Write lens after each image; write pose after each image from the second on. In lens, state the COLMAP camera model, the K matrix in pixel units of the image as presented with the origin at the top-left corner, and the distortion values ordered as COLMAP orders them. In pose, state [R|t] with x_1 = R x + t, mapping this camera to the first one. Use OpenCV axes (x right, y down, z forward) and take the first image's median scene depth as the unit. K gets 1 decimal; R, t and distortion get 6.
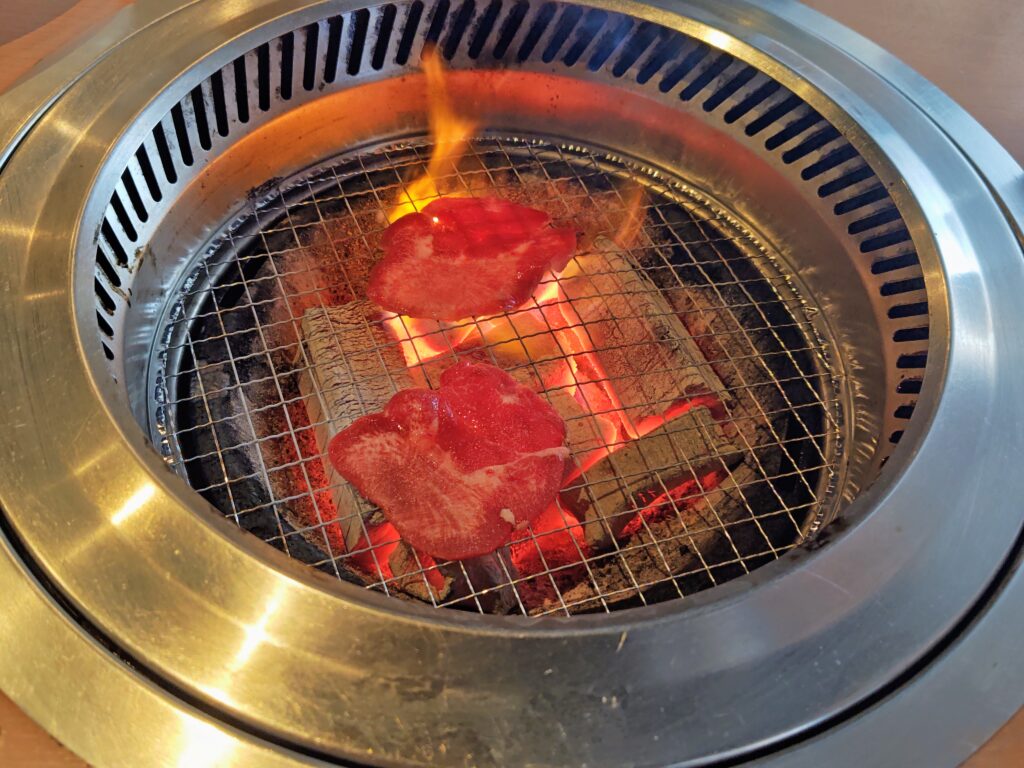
lens RADIAL K [[700.3, 0, 507.5], [0, 700.3, 373.7], [0, 0, 1]] dist [0.028564, 0.009697]
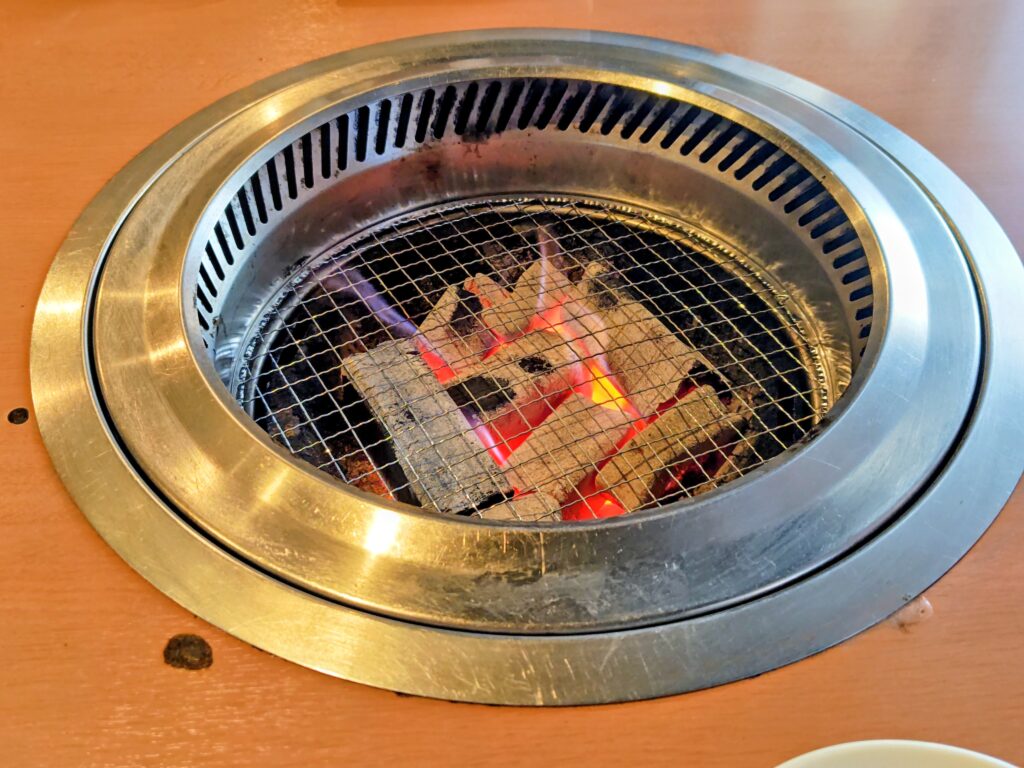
lens RADIAL K [[700.3, 0, 519.0], [0, 700.3, 387.2], [0, 0, 1]] dist [0.028564, 0.009697]
pose [[0.988410, -0.149534, 0.026178, -0.051471], [0.151330, 0.984209, -0.091827, 0.098688], [-0.012034, 0.094724, 0.995431, -0.138646]]
